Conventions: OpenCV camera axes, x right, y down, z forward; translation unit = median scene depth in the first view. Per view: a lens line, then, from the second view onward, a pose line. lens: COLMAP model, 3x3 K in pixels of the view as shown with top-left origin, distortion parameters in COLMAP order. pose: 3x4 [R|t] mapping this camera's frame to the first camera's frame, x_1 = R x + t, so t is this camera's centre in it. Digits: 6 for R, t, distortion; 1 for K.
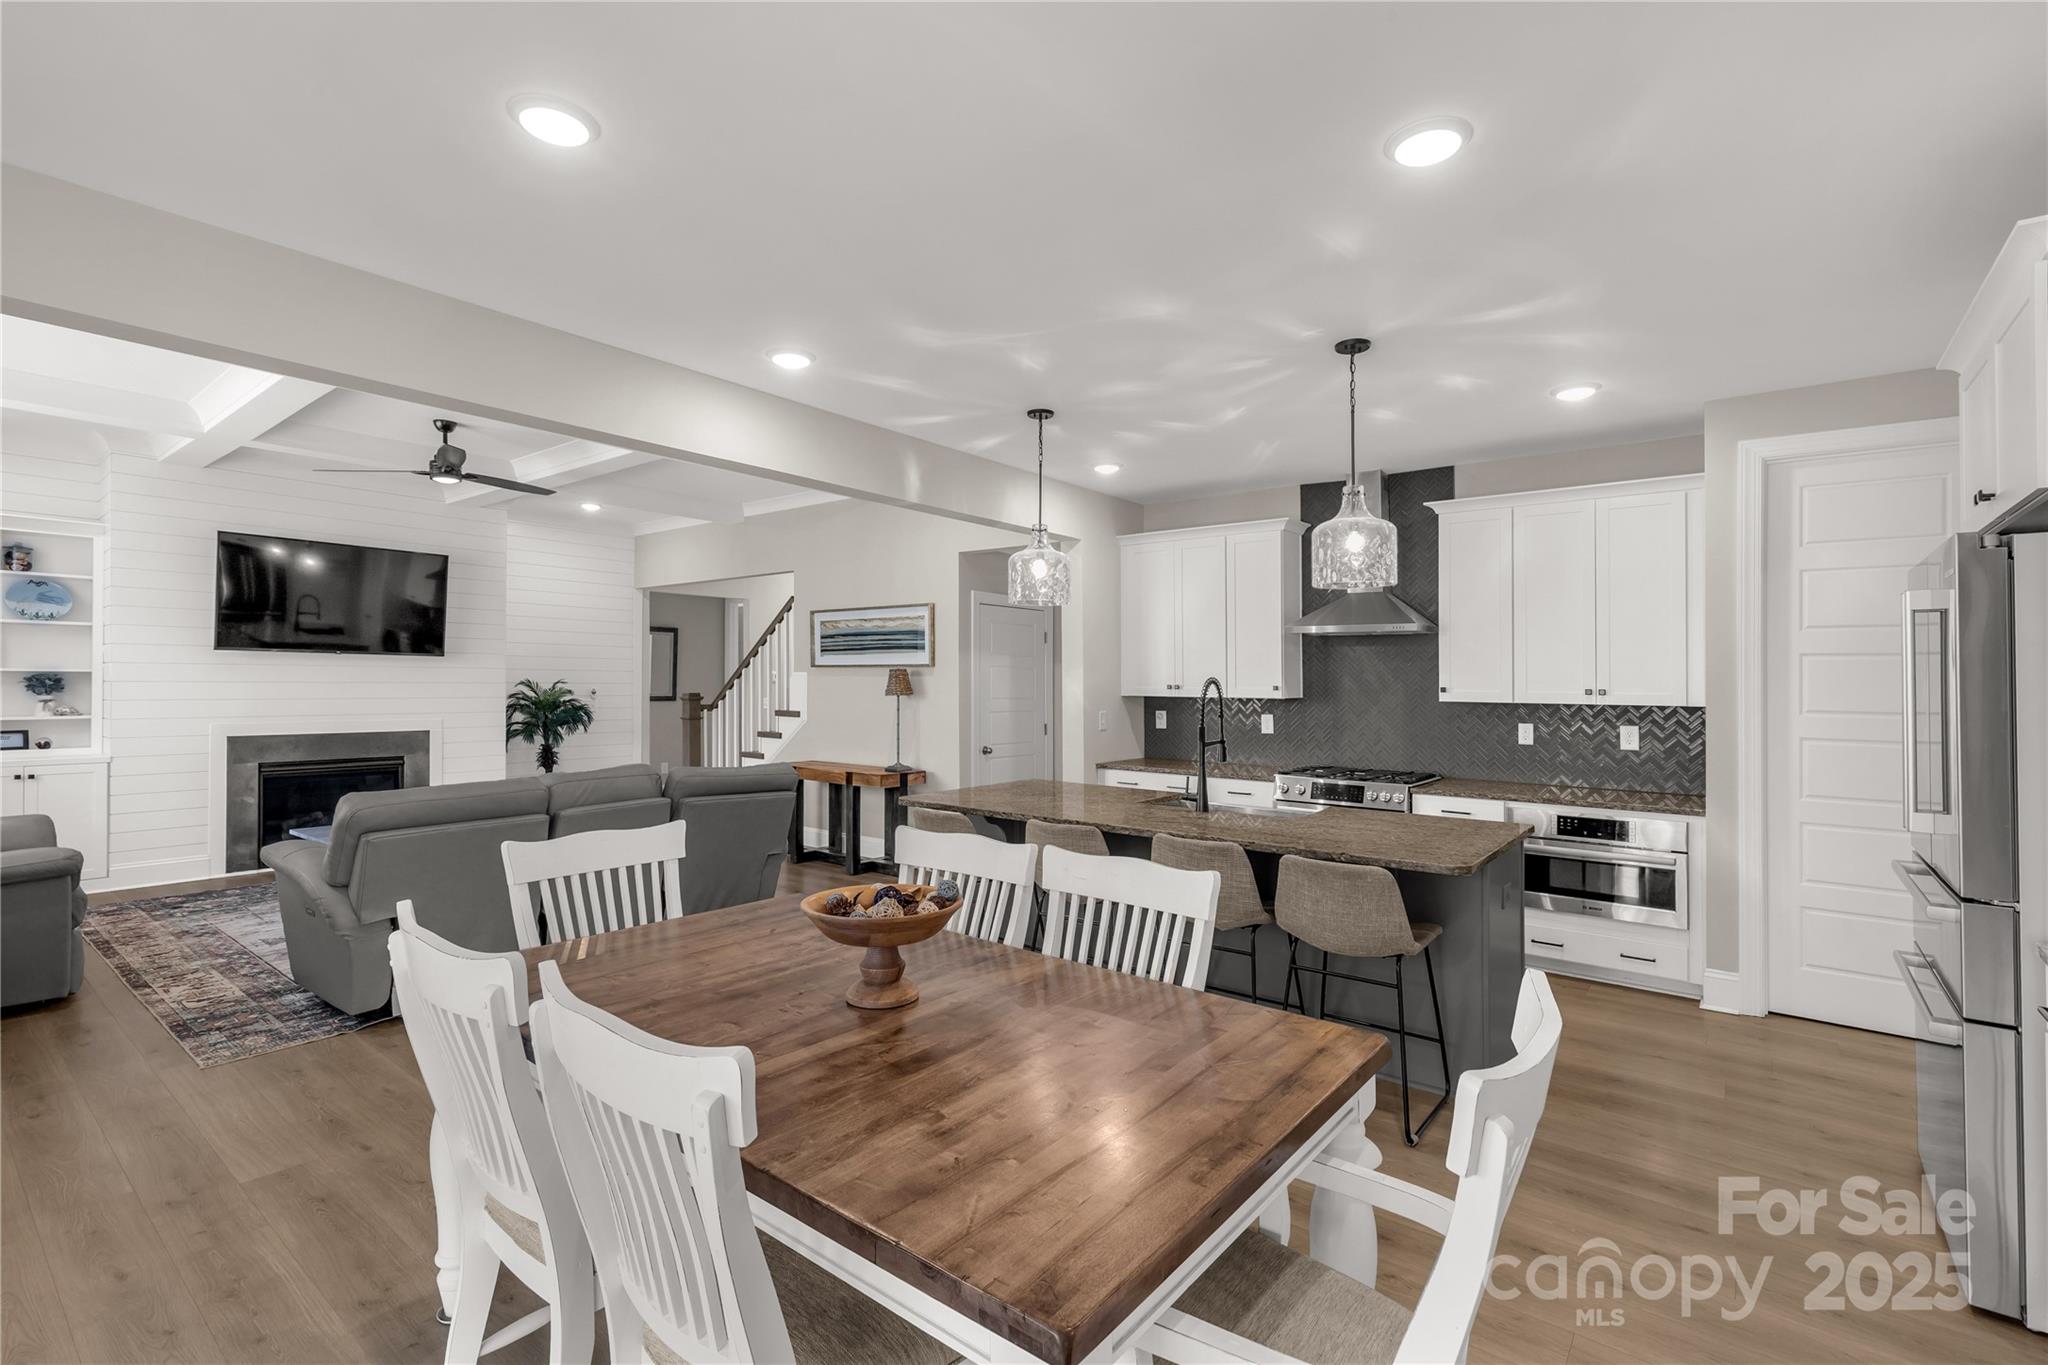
lens RADIAL K [[931.2, 0, 1023.6], [0, 931.2, 676.6], [0, 0, 1]] dist [0.009120, -0.000722]
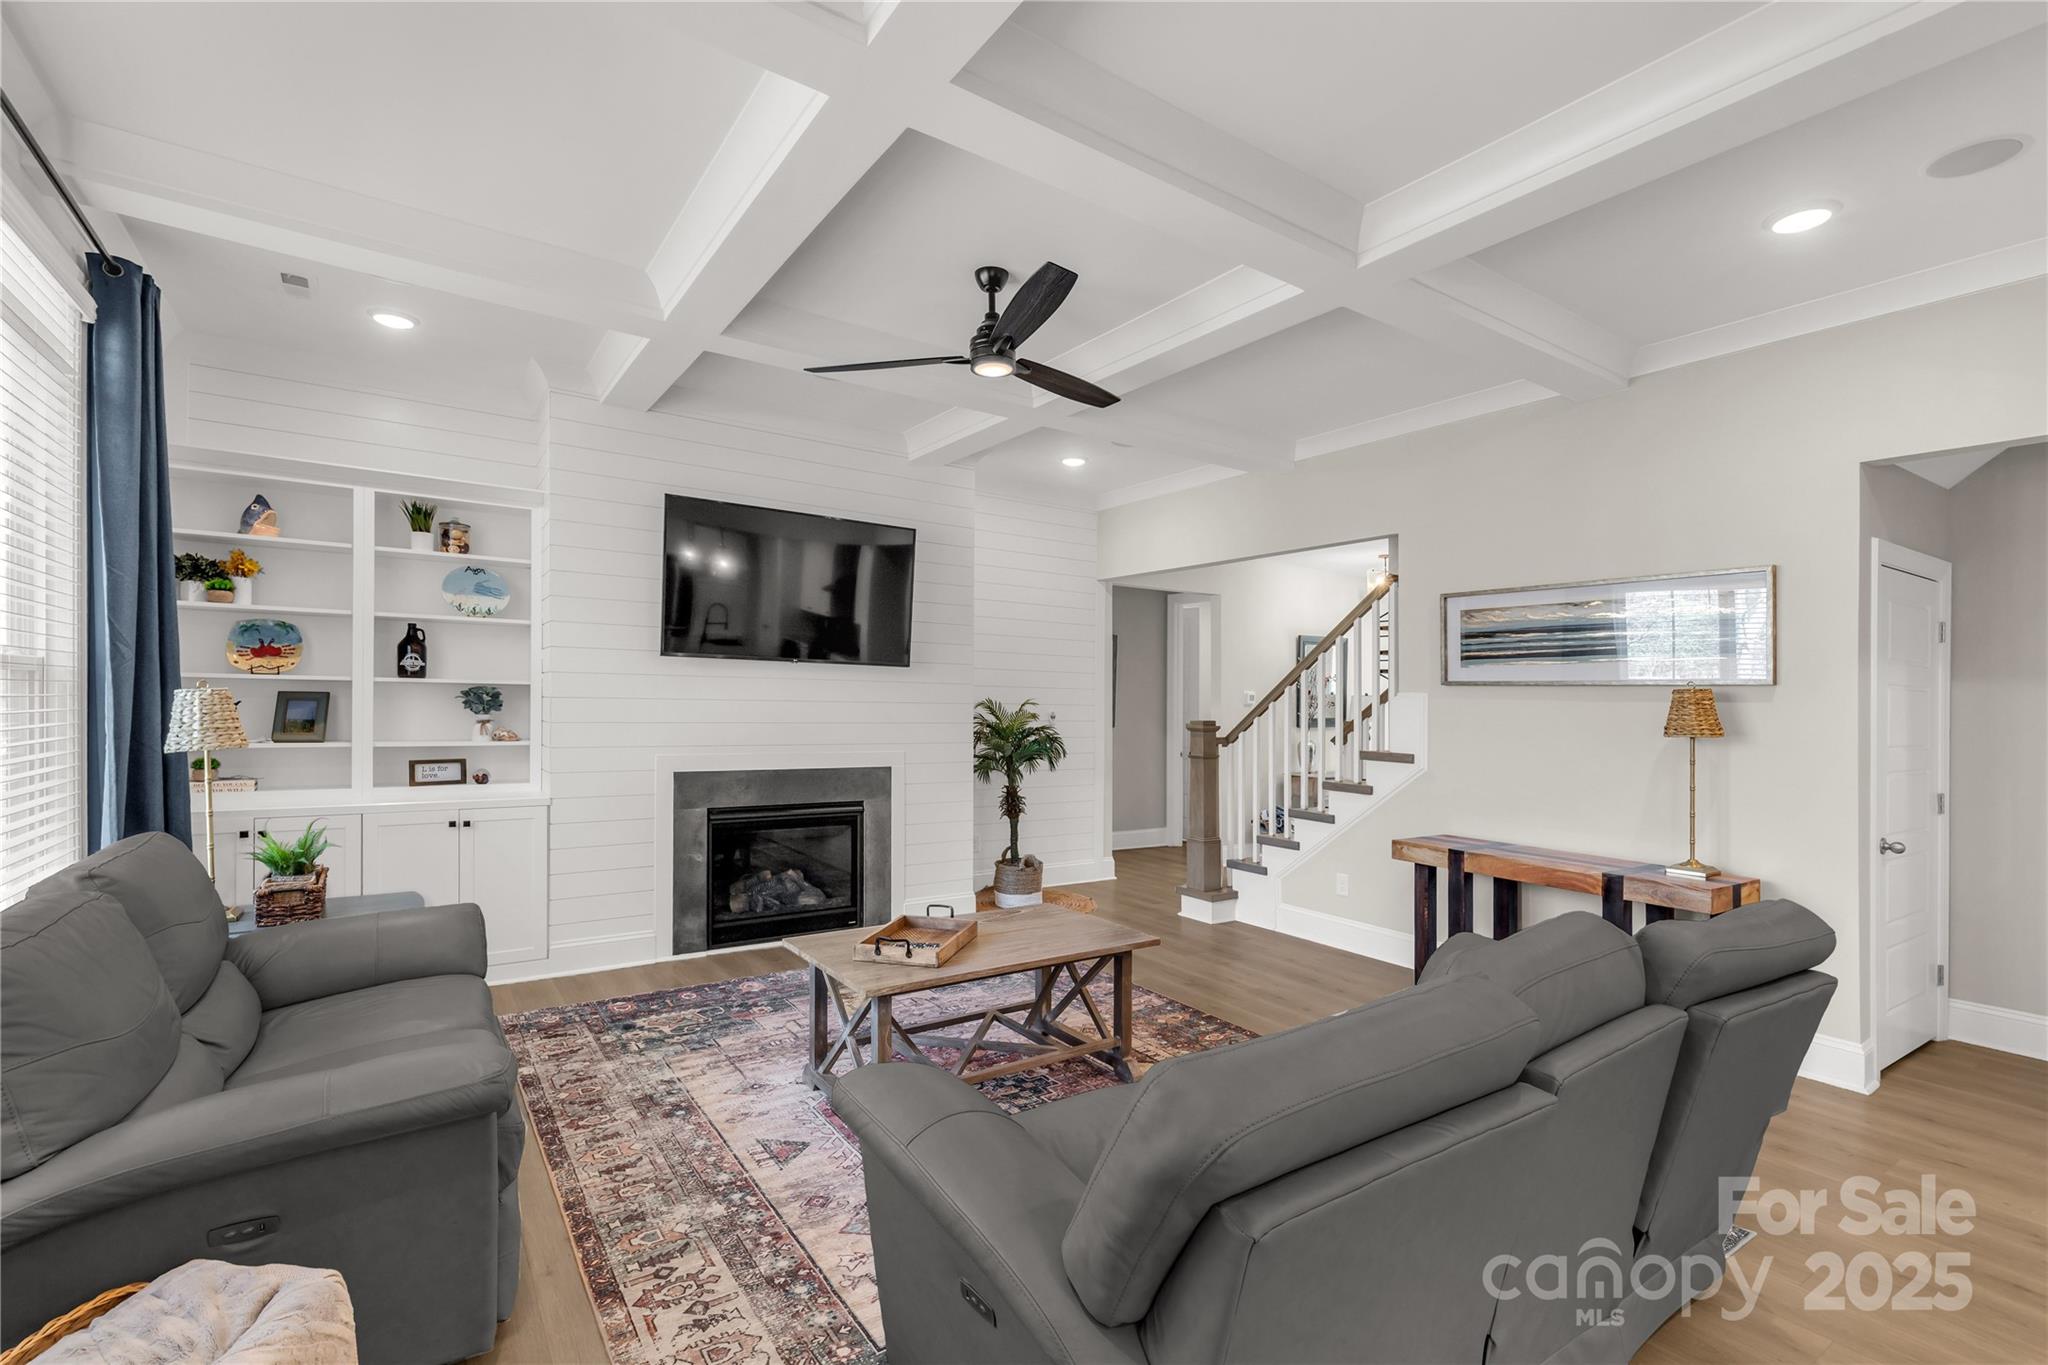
lens RADIAL K [[931.2, 0, 1013.5], [0, 931.2, 716.0], [0, 0, 1]] dist [0.009120, -0.000722]
pose [[0.953983, 0.016531, -0.299406, -0.400274], [-0.010045, 0.999681, 0.023190, -0.001039], [0.299694, -0.019116, 0.953844, 0.403611]]
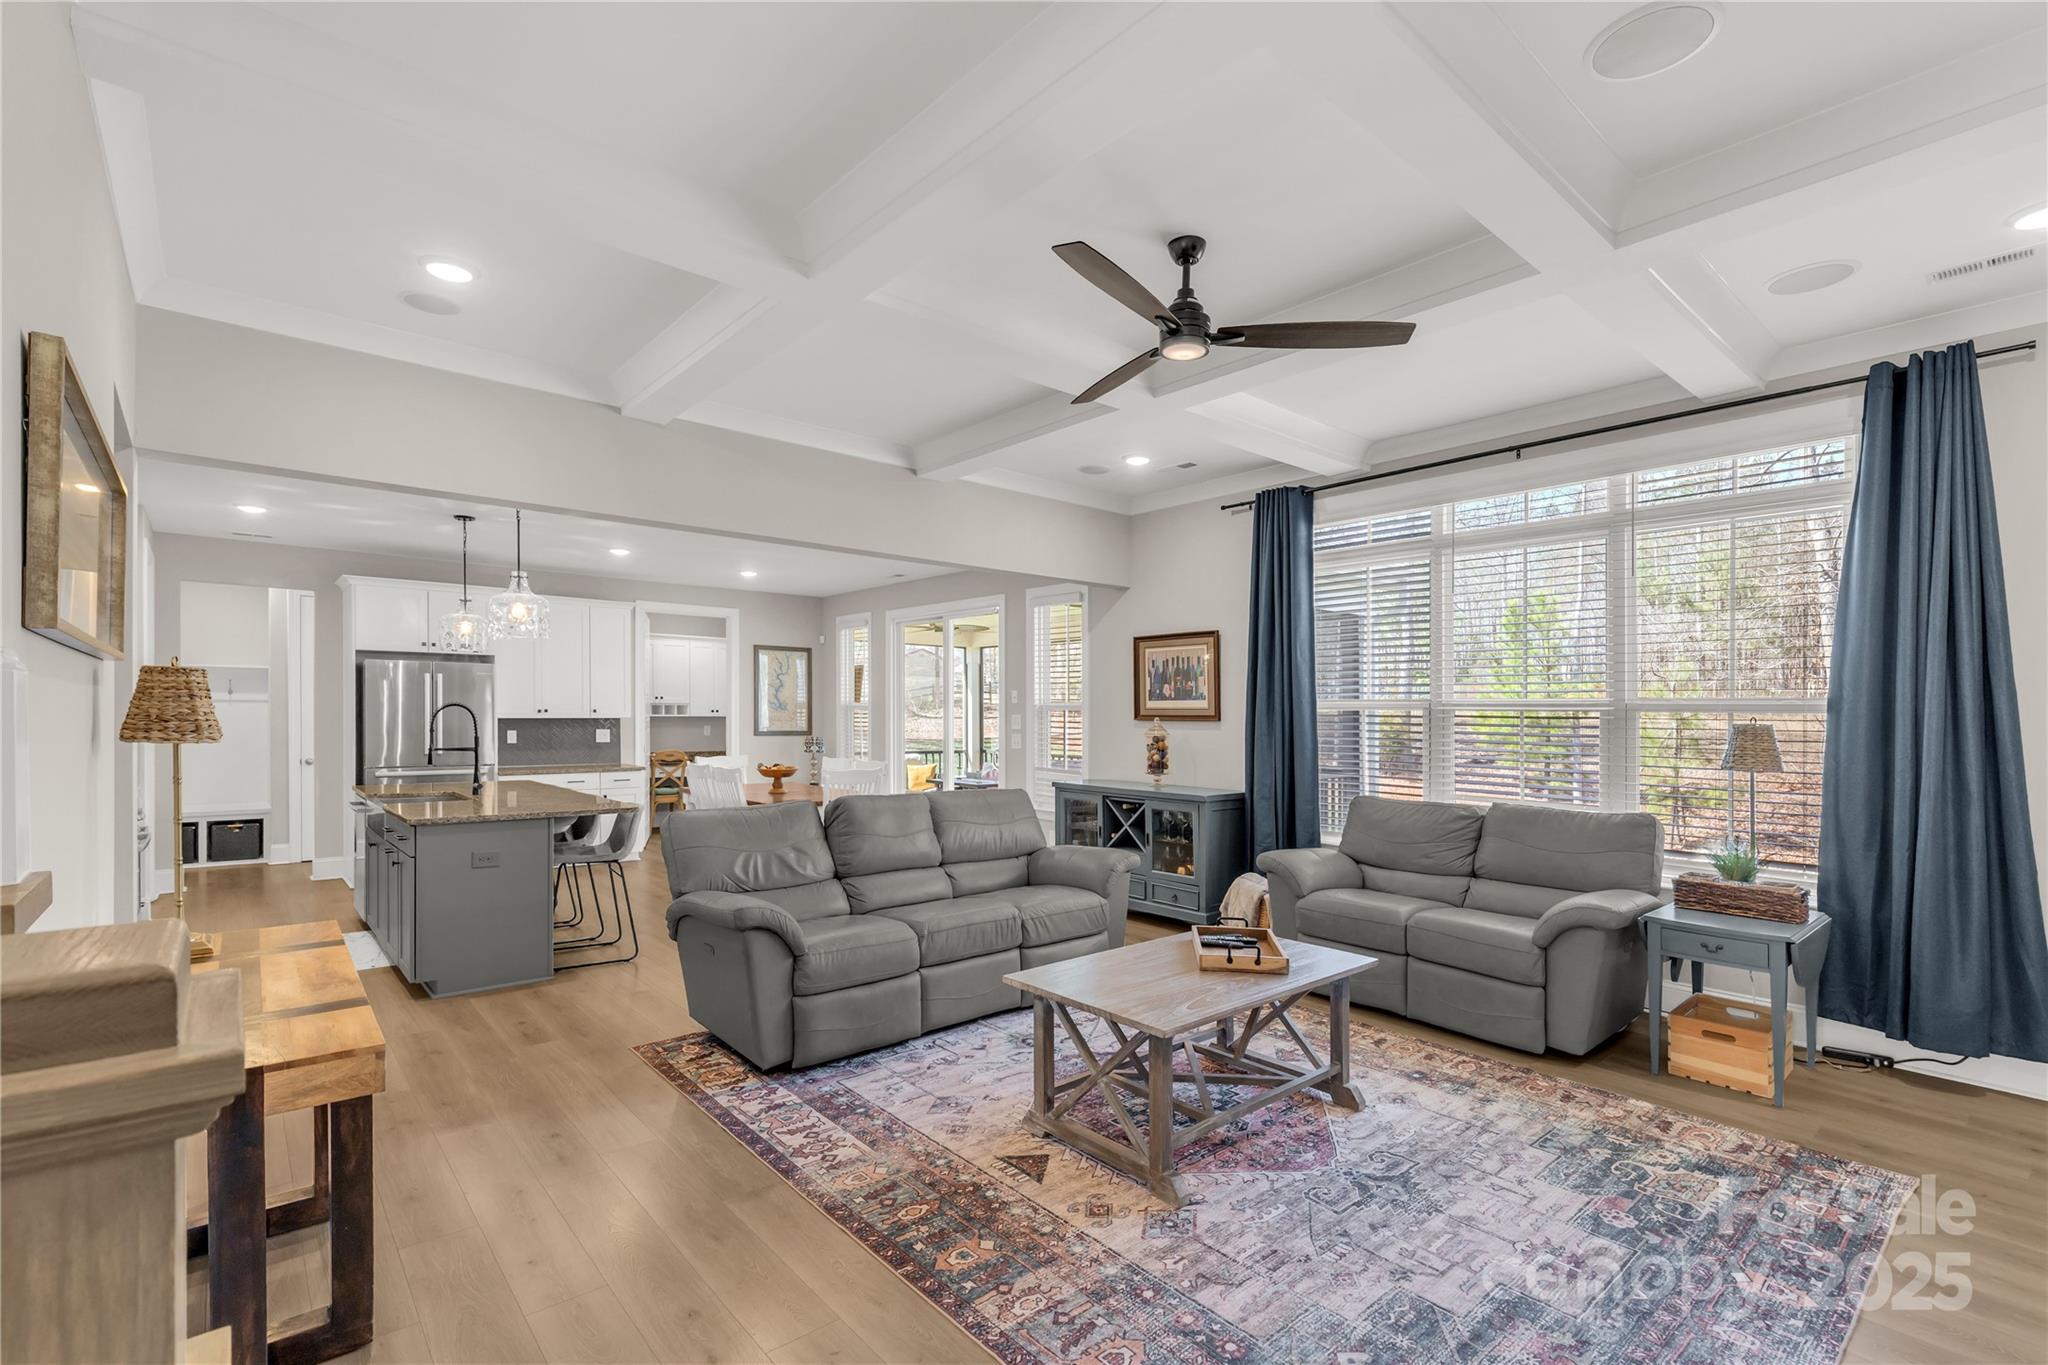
lens RADIAL K [[931.2, 0, 1026.3], [0, 931.2, 708.5], [0, 0, 1]] dist [0.009120, -0.000722]
pose [[-0.985159, -0.015775, 0.170915, -0.579972], [-0.017611, 0.999802, -0.009235, 0.005360], [-0.170736, -0.012108, -0.985242, 1.480933]]
